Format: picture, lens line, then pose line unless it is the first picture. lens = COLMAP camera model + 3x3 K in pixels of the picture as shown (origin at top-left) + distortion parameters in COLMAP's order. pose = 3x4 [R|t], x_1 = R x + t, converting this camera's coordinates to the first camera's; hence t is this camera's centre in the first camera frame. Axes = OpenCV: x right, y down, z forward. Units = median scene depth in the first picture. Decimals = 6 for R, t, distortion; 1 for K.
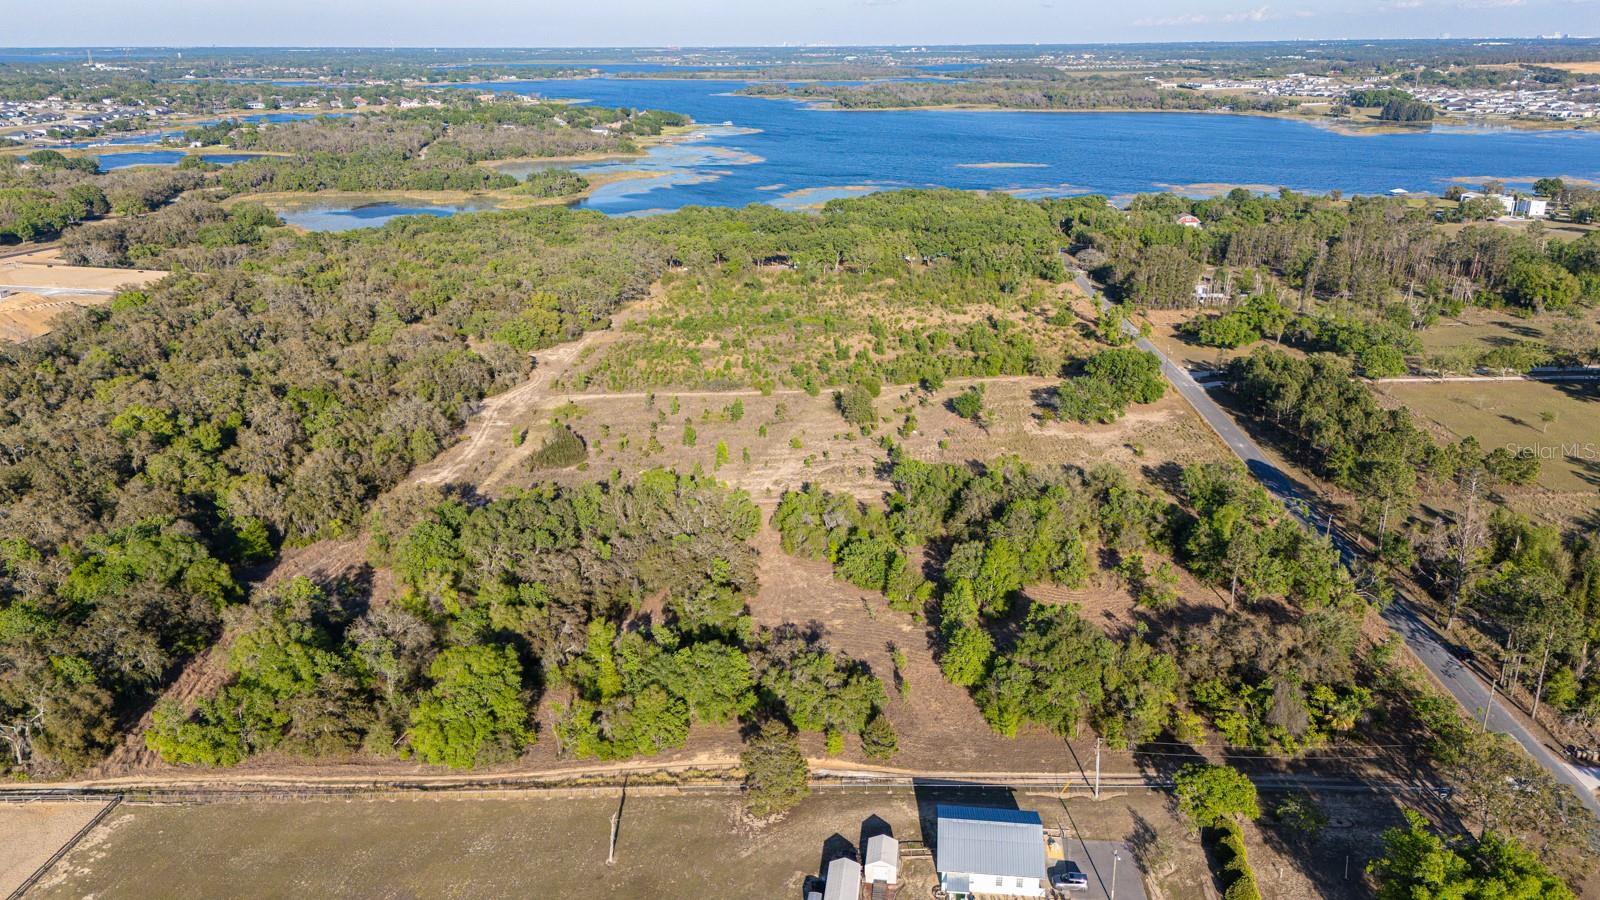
lens RADIAL K [[1170.9, 0, 802.9], [0, 1170.9, 452.9], [0, 0, 1]] dist [0.070829, -0.060423]
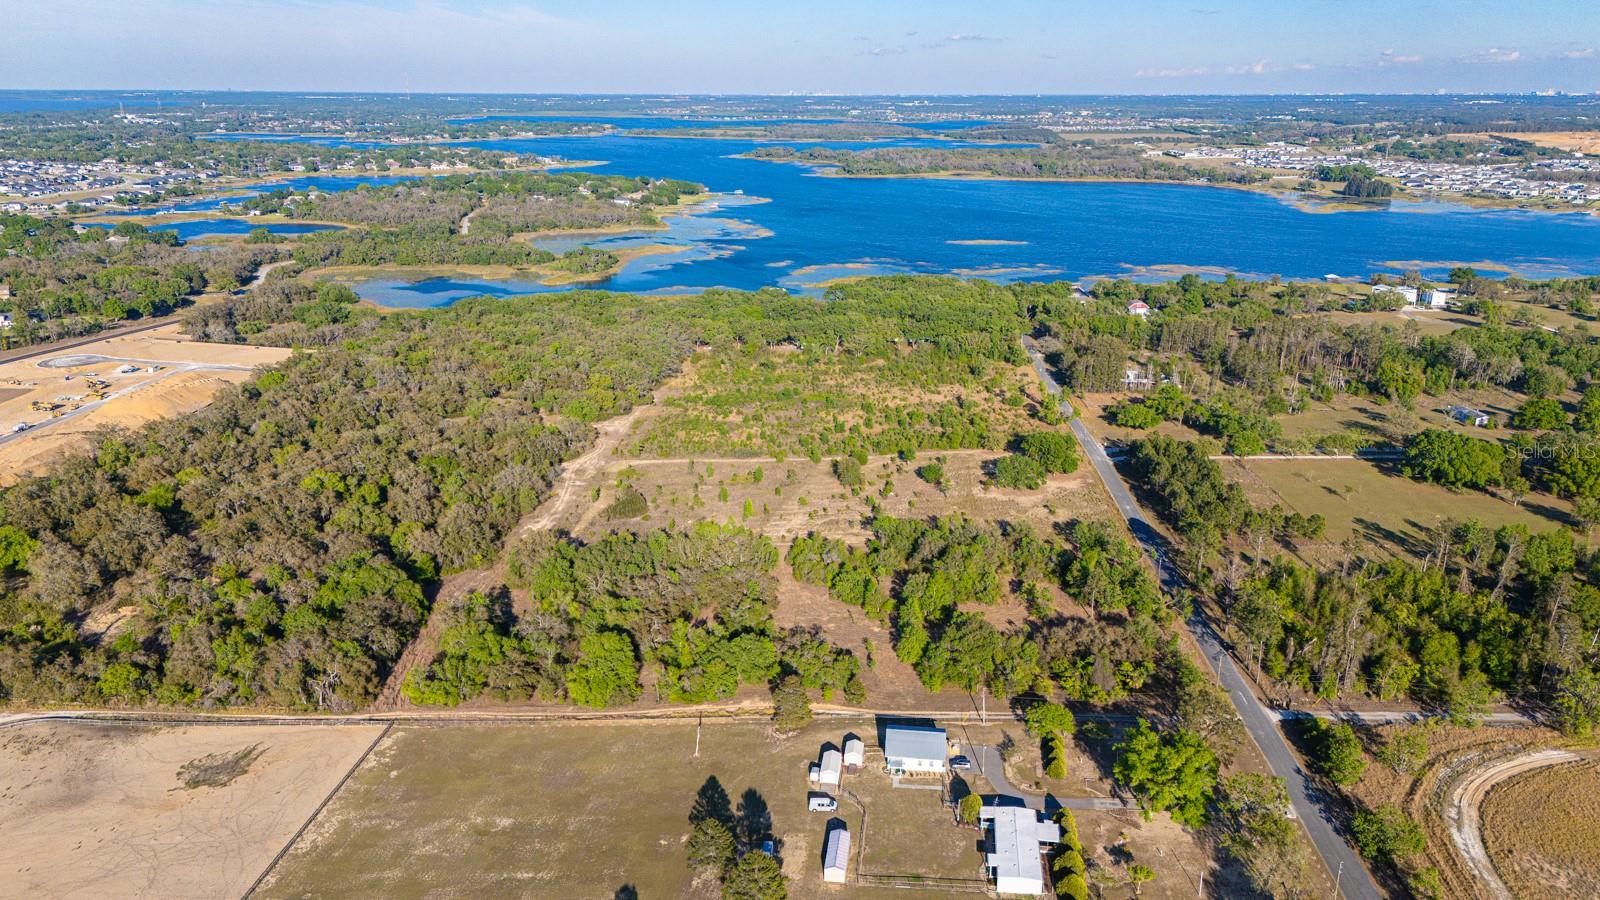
lens RADIAL K [[1174.3, 0, 803.0], [0, 1174.3, 445.0], [0, 0, 1]] dist [0.074701, -0.064996]
pose [[0.999955, 0.009361, -0.001721, -0.004058], [-0.009426, 0.999062, -0.042264, -0.014761], [0.001324, 0.042278, 0.999105, -0.326610]]
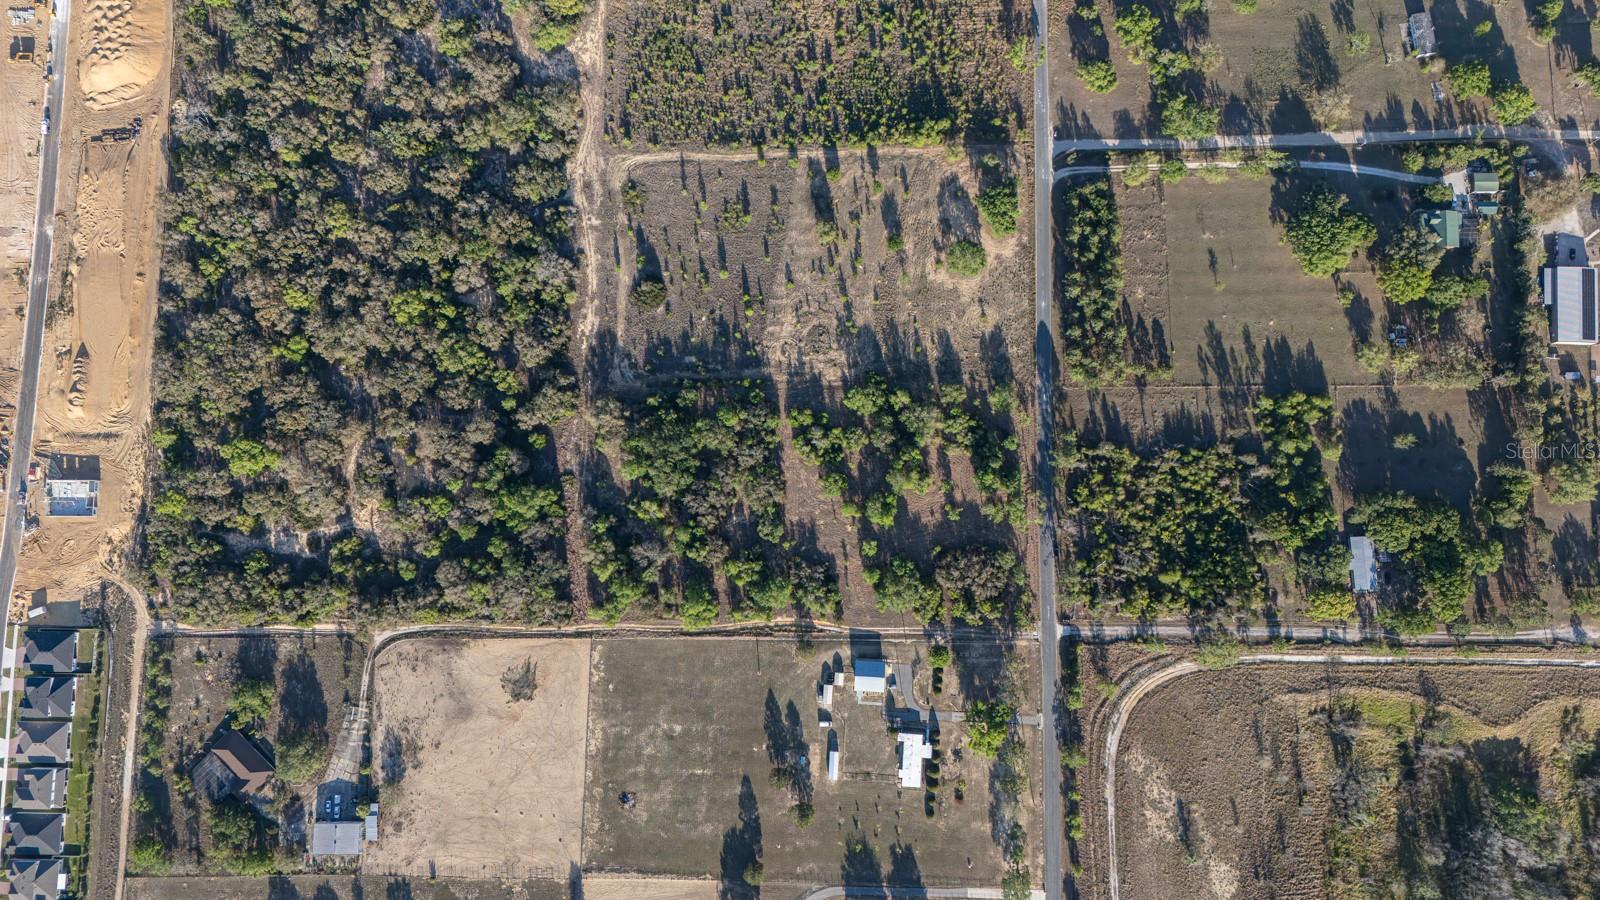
lens RADIAL K [[1170.9, 0, 802.9], [0, 1170.9, 452.9], [0, 0, 1]] dist [0.070829, -0.060423]
pose [[0.997934, -0.059574, -0.024051, 0.036100], [0.046916, 0.420005, 0.906308, -1.325523], [-0.043891, -0.905564, 0.421932, 0.066051]]
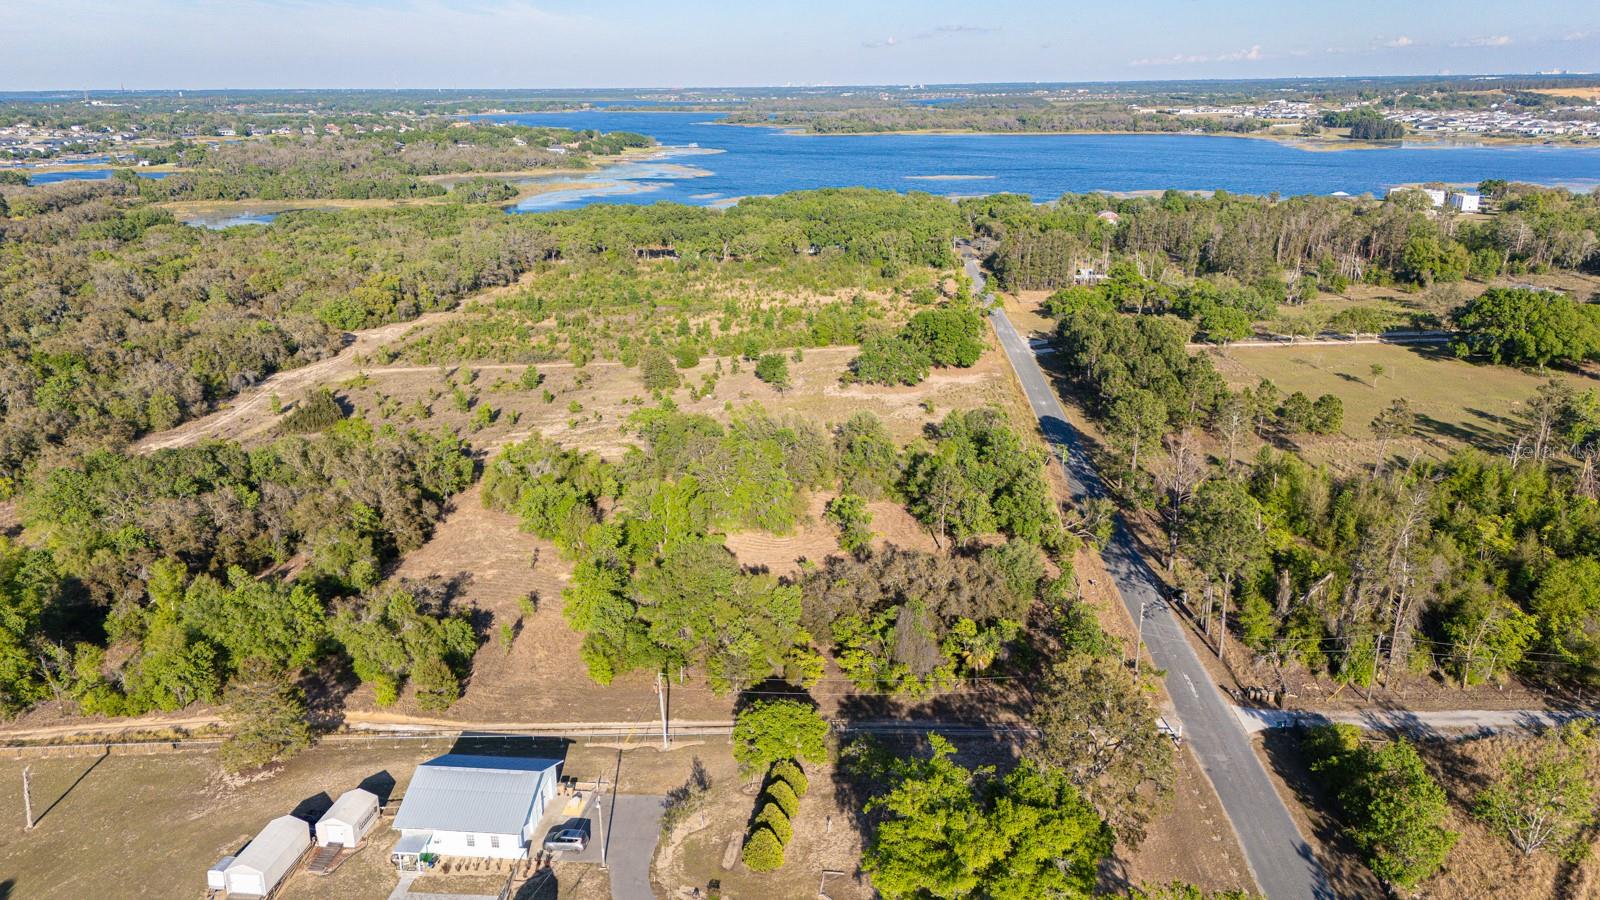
lens RADIAL K [[1170.9, 0, 802.9], [0, 1170.9, 452.9], [0, 0, 1]] dist [0.070829, -0.060423]
pose [[0.999975, -0.002789, -0.006443, 0.165939], [0.002586, 0.999503, -0.031416, 0.052640], [0.006528, 0.031398, 0.999486, 0.080191]]
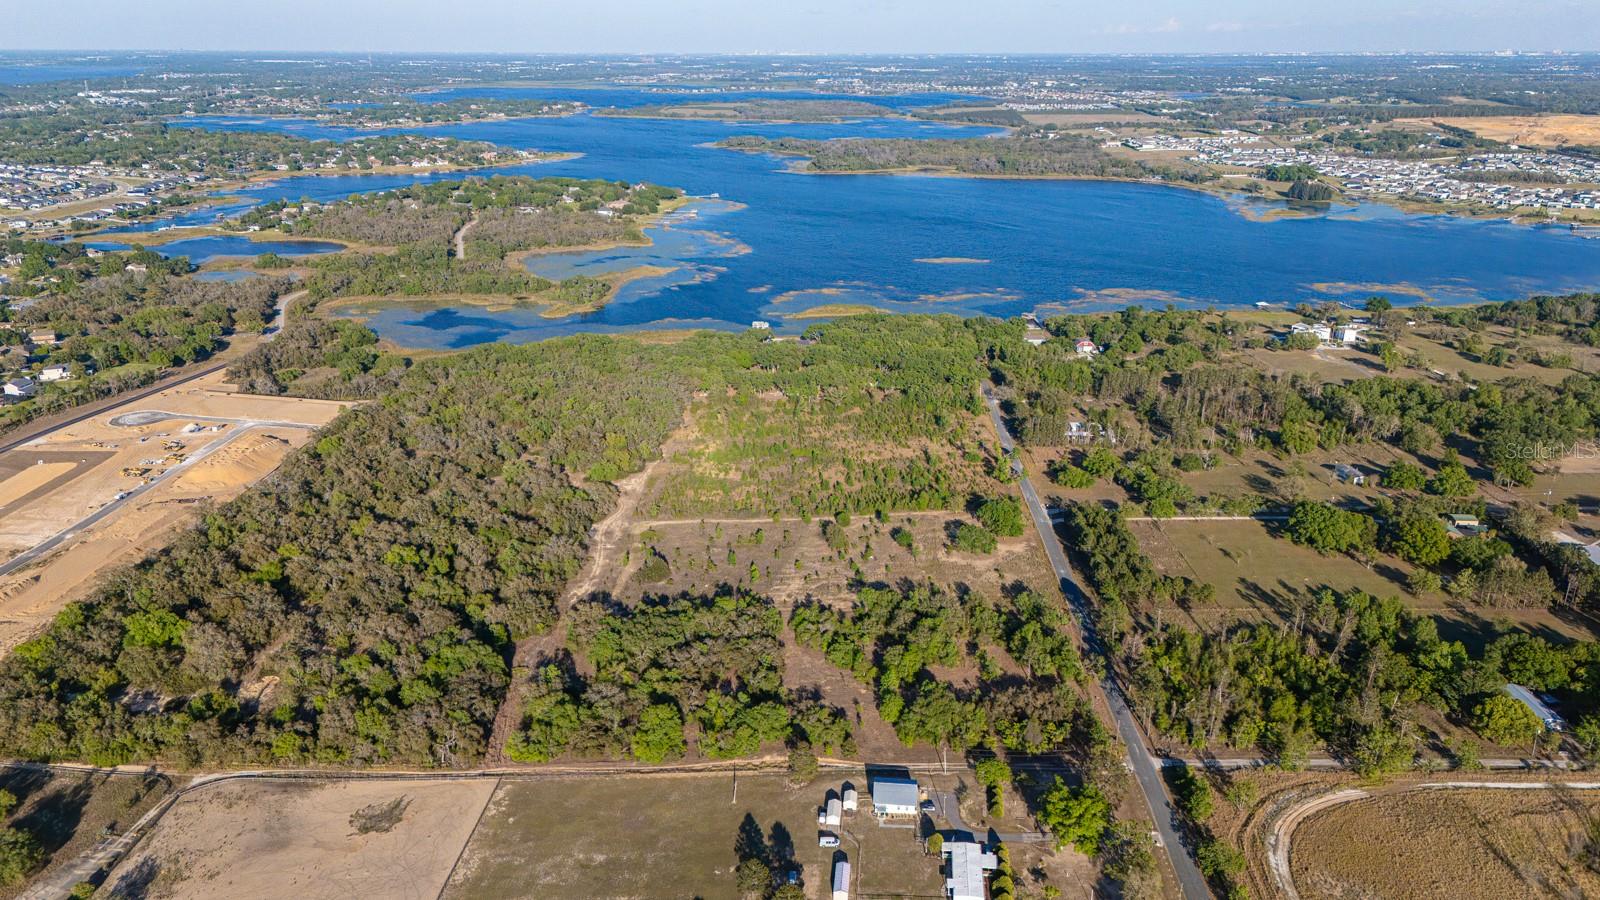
lens RADIAL K [[1174.3, 0, 803.0], [0, 1174.3, 445.0], [0, 0, 1]] dist [0.074701, -0.064996]
pose [[0.999698, -0.000825, 0.024553, -0.037223], [0.001041, 0.999961, -0.008766, -0.150664], [-0.024545, 0.008789, 0.999660, -0.597392]]
